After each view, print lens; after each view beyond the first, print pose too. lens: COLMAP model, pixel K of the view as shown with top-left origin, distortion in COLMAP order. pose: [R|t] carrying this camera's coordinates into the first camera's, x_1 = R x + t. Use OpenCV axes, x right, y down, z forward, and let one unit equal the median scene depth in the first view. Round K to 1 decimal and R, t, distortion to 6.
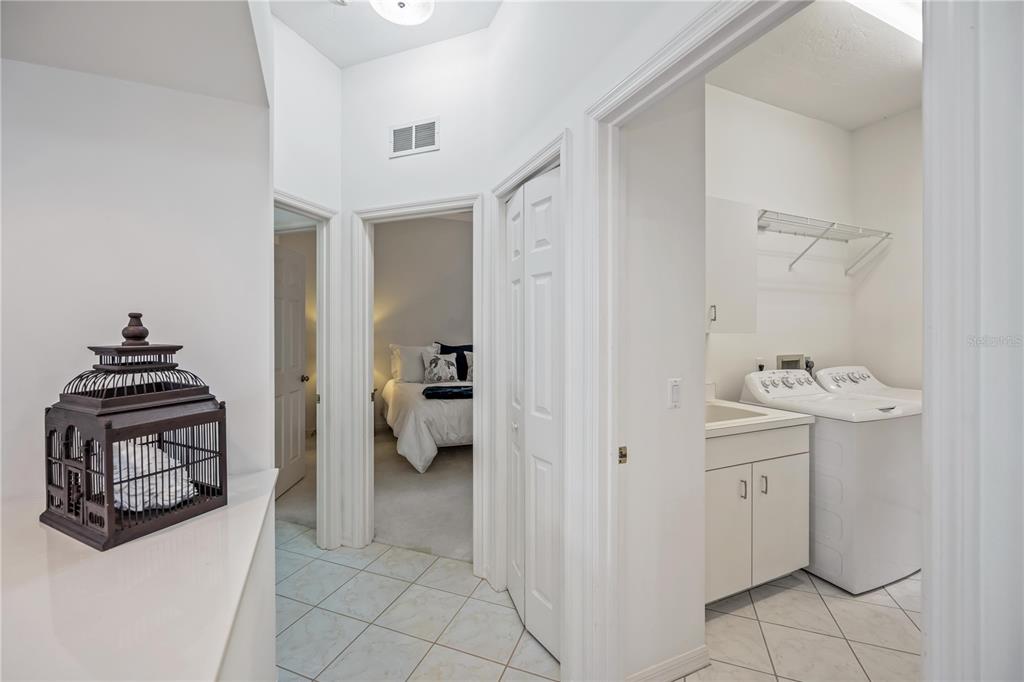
lens RADIAL K [[410.9, 0, 508.9], [0, 410.9, 335.8], [0, 0, 1]] dist [-0.002612, -0.000019]
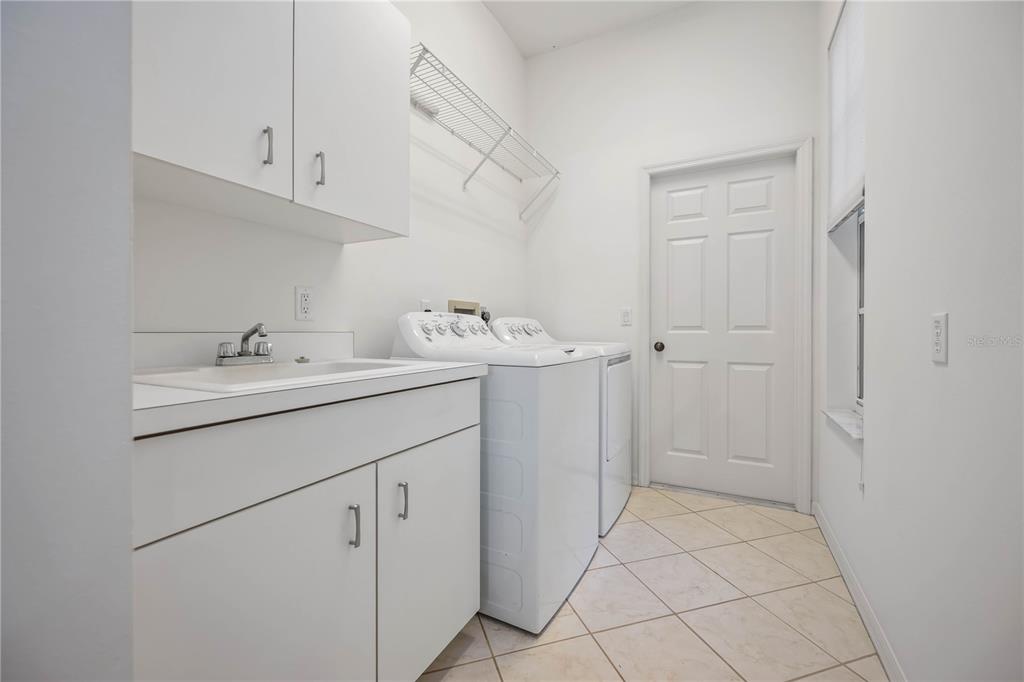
lens RADIAL K [[410.9, 0, 515.5], [0, 410.9, 336.6], [0, 0, 1]] dist [-0.002612, -0.000019]
pose [[0.770516, -0.000453, 0.637421, 0.311859], [-0.000637, 0.999999, 0.001480, 0.124682], [-0.637421, -0.001546, 0.770514, 0.403888]]
